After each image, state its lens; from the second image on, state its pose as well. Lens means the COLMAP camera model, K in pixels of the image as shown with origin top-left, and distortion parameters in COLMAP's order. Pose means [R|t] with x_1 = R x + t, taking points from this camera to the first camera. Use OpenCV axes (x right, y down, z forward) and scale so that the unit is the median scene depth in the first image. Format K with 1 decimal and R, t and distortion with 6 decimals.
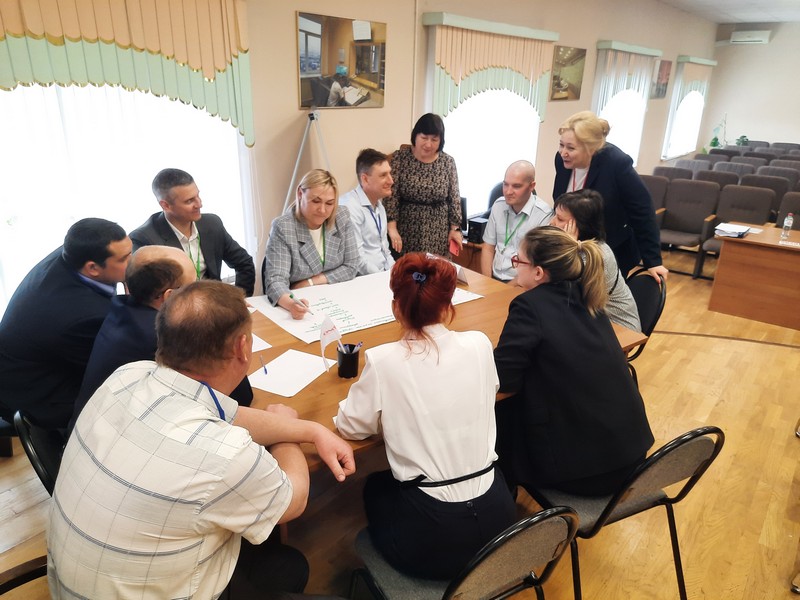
lens RADIAL K [[586.0, 0, 400.0], [0, 586.0, 300.0], [0, 0, 1]] dist [0.058620, -0.002048]
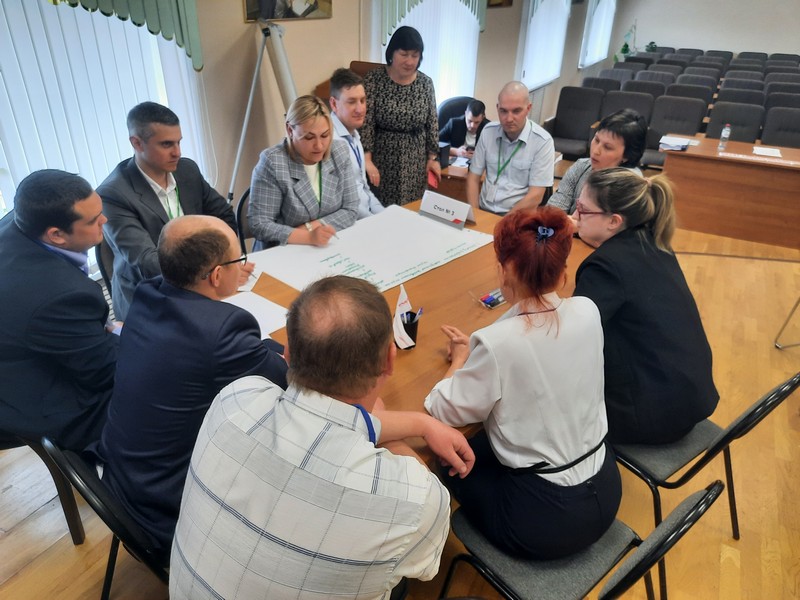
lens RADIAL K [[596.8, 0, 400.0], [0, 596.8, 300.0], [0, 0, 1]] dist [0.032392, 0.002835]
pose [[0.986860, -0.077437, 0.141811, -0.115710], [0.058197, 0.989119, 0.135119, -0.033112], [-0.150731, -0.125090, 0.980629, 0.066355]]
